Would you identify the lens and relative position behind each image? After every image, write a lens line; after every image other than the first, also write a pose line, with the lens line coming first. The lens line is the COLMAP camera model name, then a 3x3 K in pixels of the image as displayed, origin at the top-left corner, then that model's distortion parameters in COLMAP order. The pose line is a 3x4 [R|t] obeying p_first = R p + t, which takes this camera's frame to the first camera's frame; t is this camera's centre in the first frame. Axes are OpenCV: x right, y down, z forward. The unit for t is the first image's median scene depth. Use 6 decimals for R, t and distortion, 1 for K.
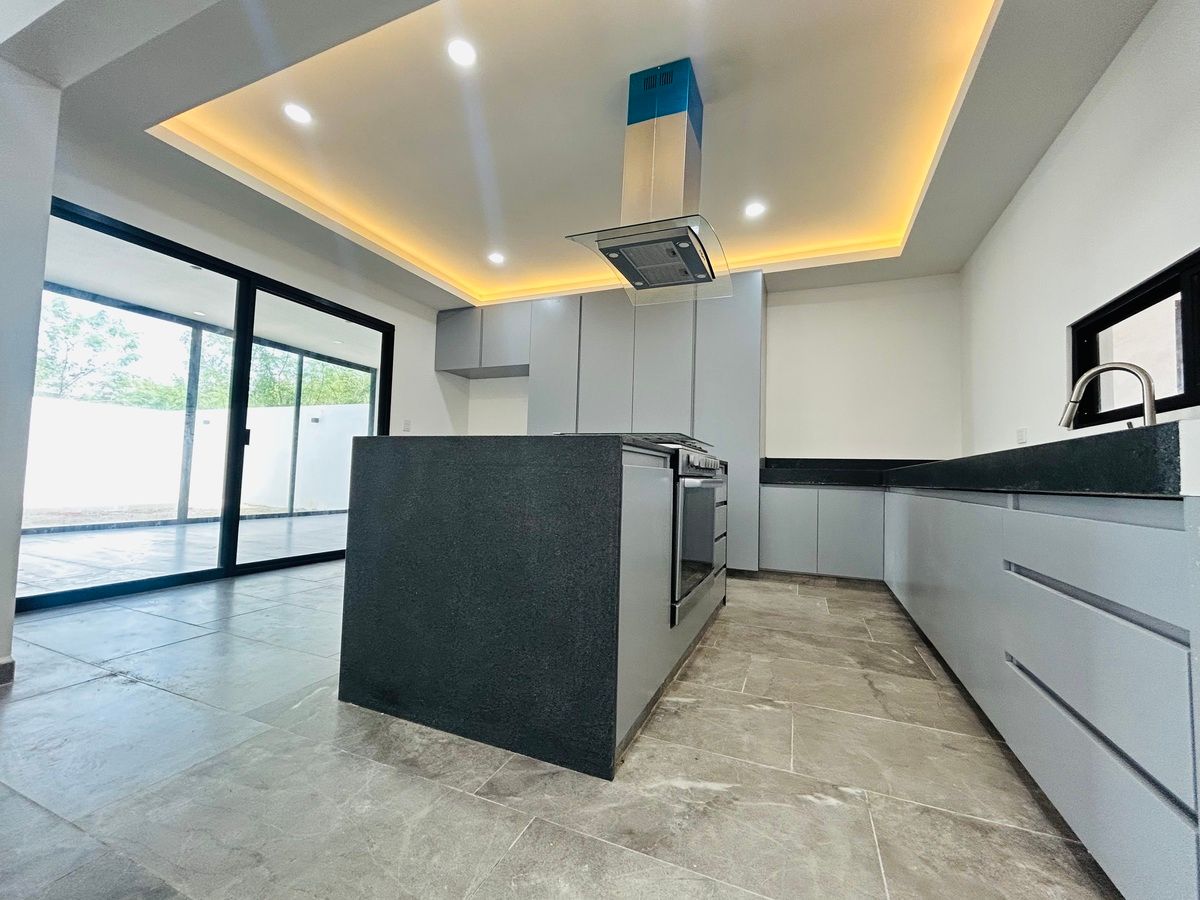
lens RADIAL K [[487.9, 0, 597.1], [0, 487.9, 436.0], [0, 0, 1]] dist [-0.001320, 0.001240]
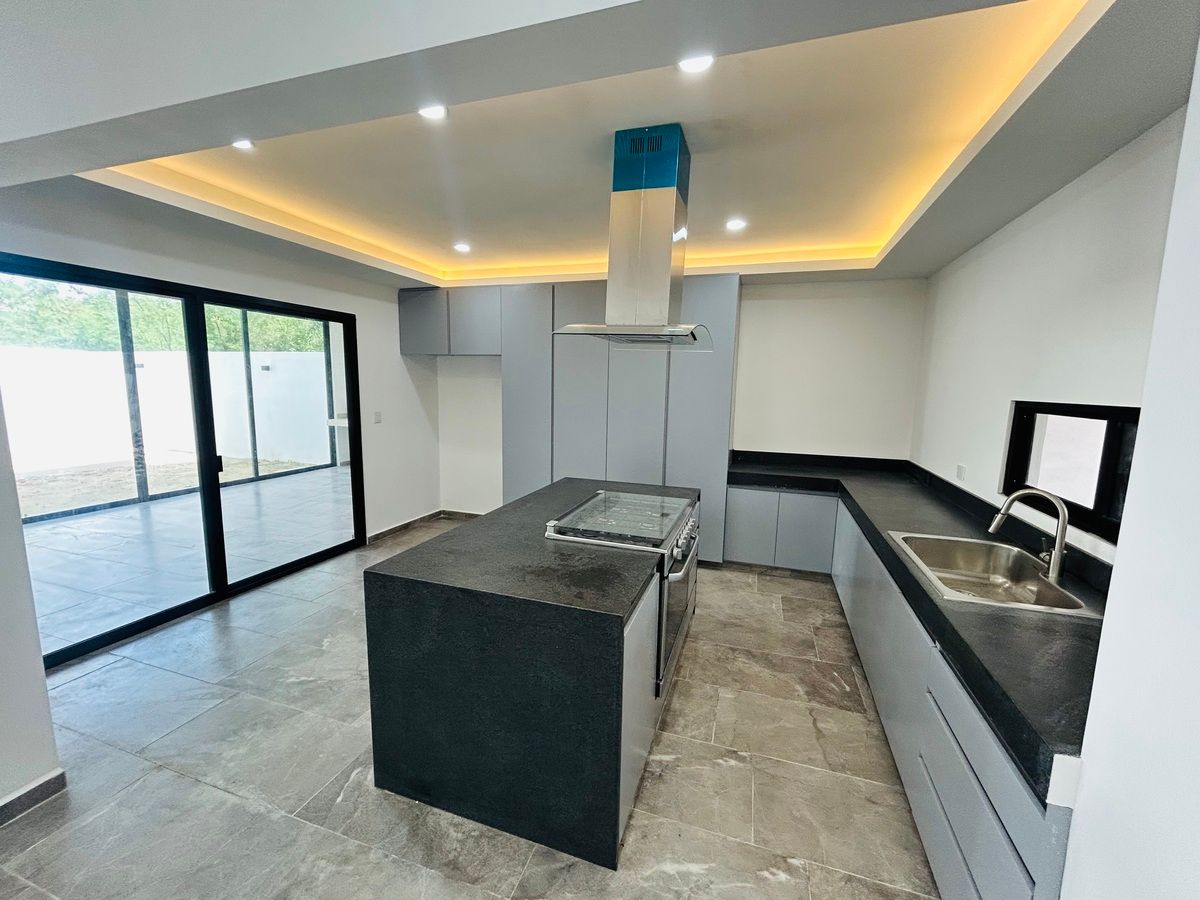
lens RADIAL K [[487.9, 0, 599.4], [0, 487.9, 445.2], [0, 0, 1]] dist [-0.001320, 0.001240]
pose [[0.996833, -0.021562, 0.076547, -0.049288], [0.006410, 0.981195, 0.192913, -0.356231], [-0.079267, -0.191811, 0.978225, -0.019916]]
